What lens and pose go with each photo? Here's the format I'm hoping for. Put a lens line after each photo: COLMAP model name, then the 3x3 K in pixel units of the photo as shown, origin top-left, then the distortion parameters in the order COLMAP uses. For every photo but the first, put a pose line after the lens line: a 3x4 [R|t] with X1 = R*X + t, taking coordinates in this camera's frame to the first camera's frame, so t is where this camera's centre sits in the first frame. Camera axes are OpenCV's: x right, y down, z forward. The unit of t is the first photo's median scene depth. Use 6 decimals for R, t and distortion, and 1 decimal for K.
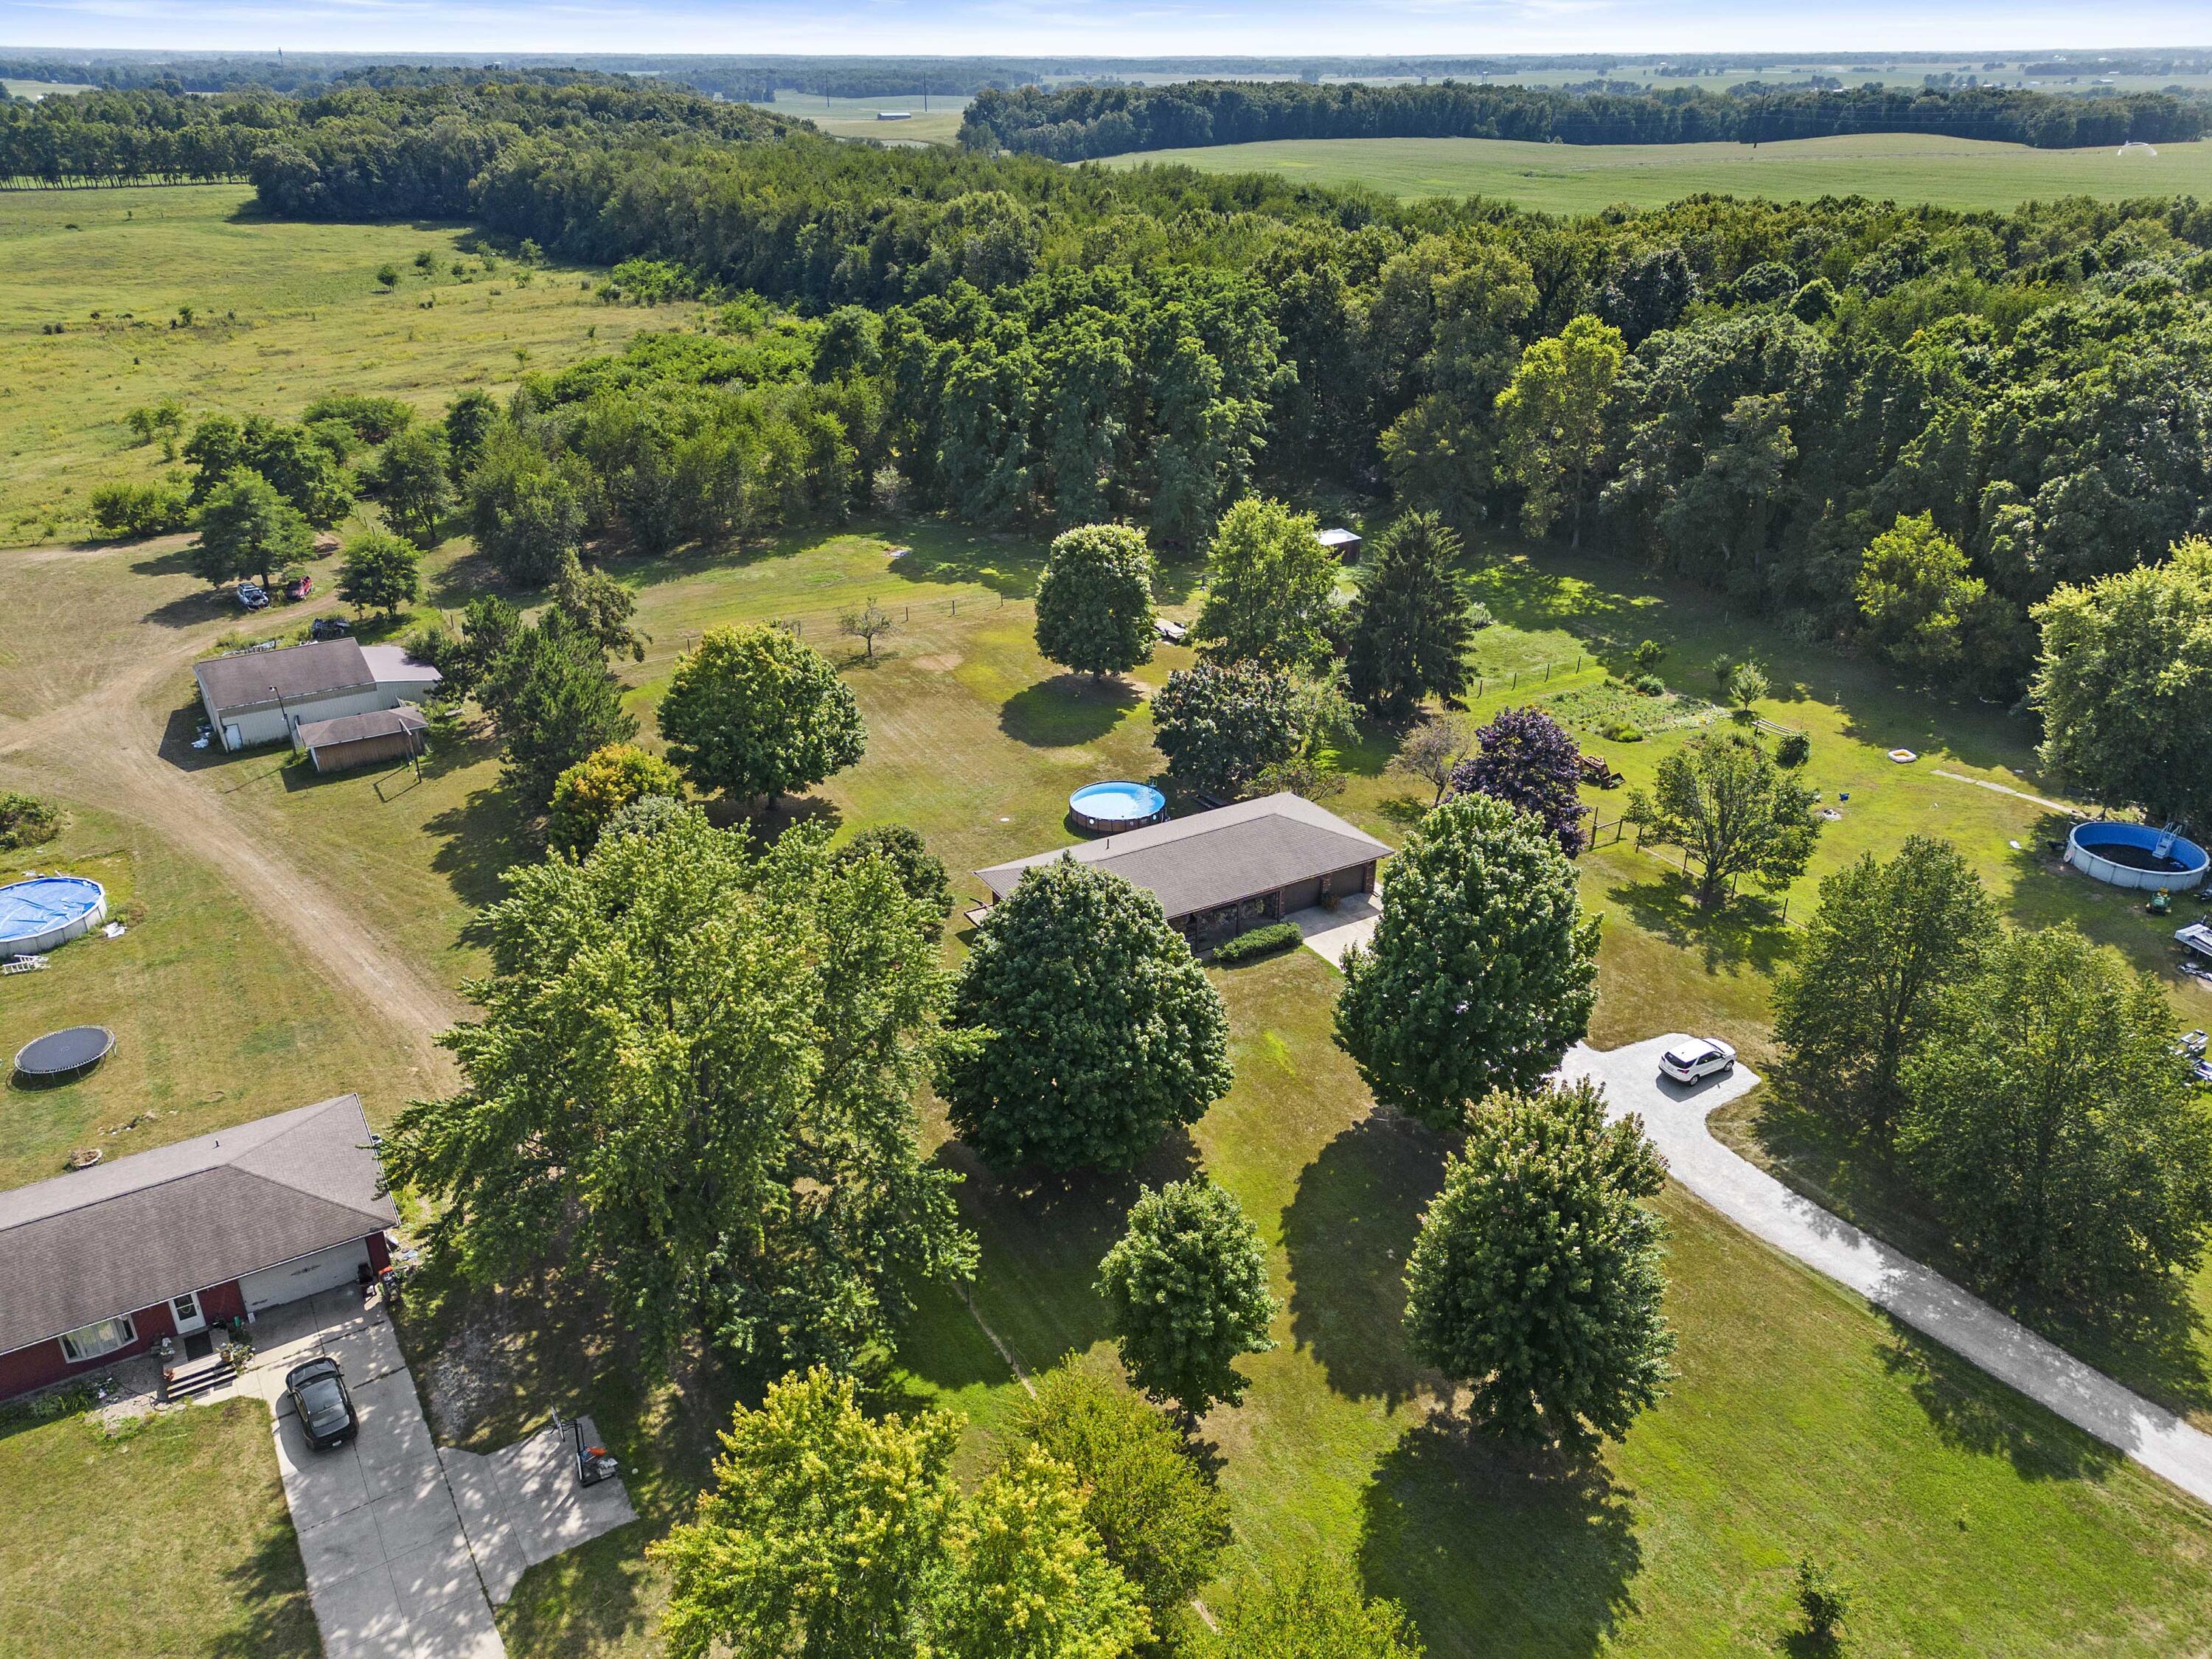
lens RADIAL K [[1598.5, 0, 1097.4], [0, 1598.5, 819.2], [0, 0, 1]] dist [0.081470, -0.073740]
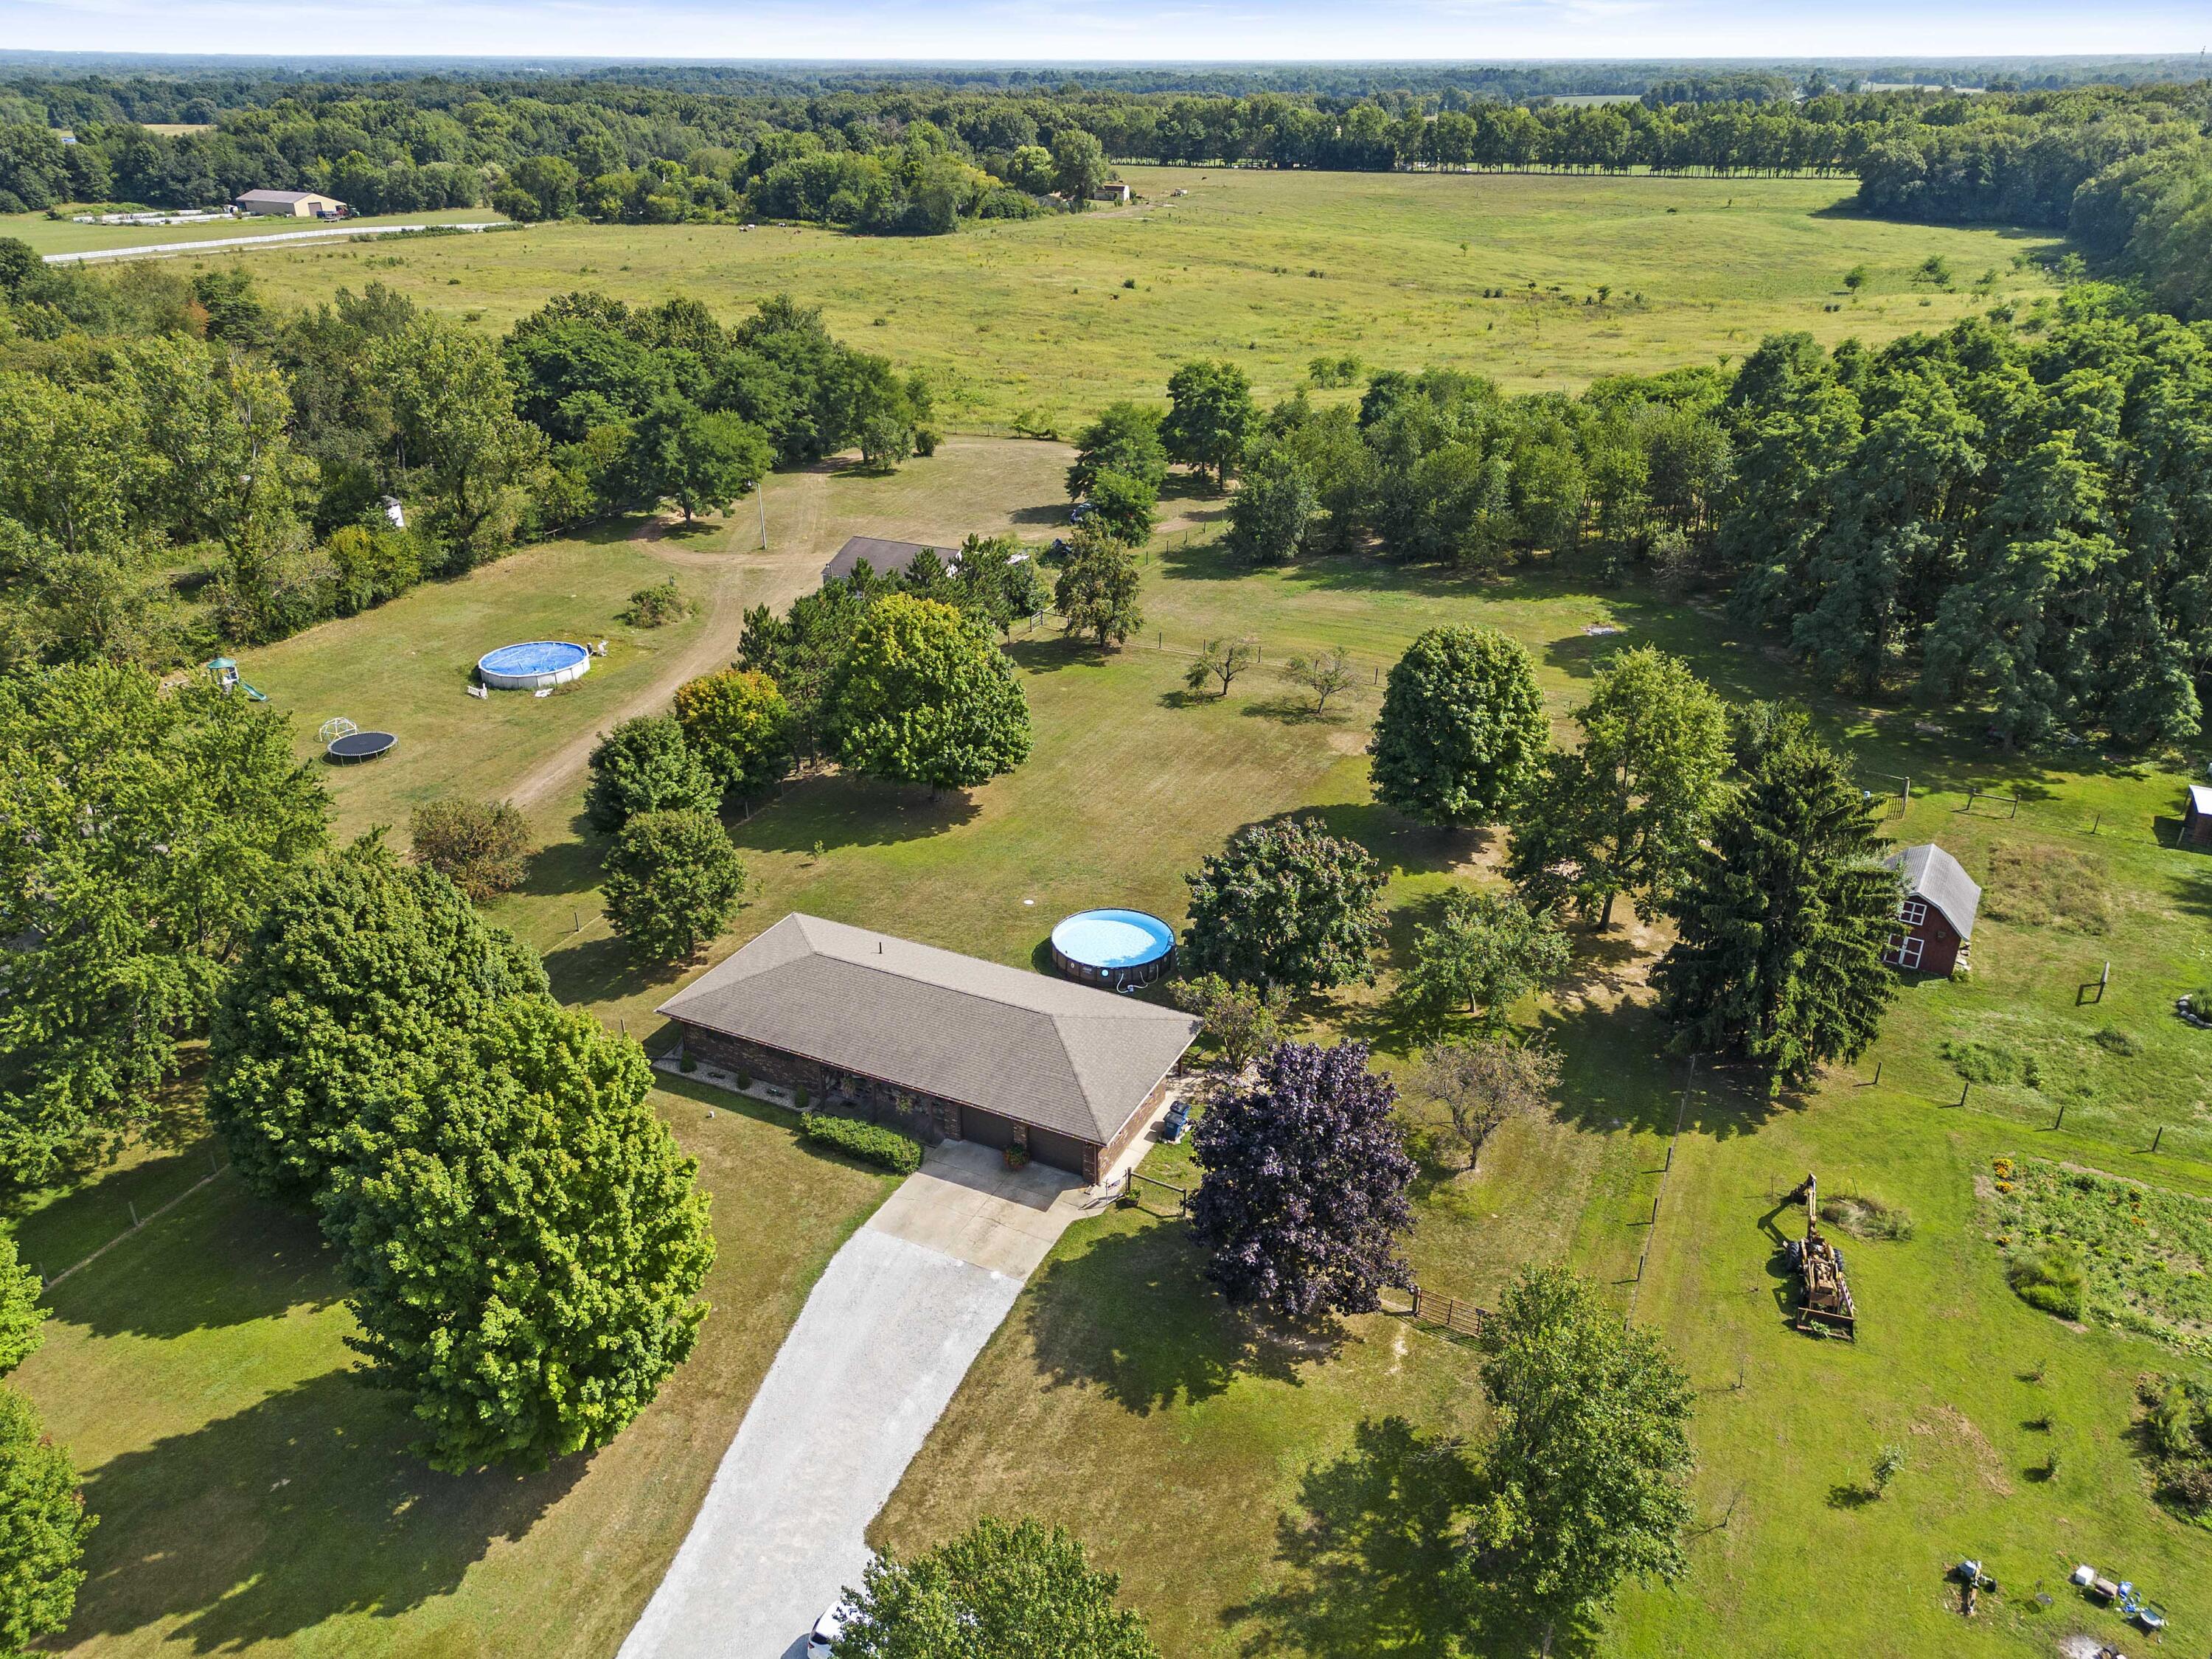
lens RADIAL K [[1599.8, 0, 1105.4], [0, 1599.8, 815.0], [0, 0, 1]] dist [0.079180, -0.077127]
pose [[0.544304, 0.354418, -0.760343, 0.468824], [-0.358153, 0.917792, 0.171420, -0.160351], [0.758590, 0.179015, 0.626494, 0.401478]]
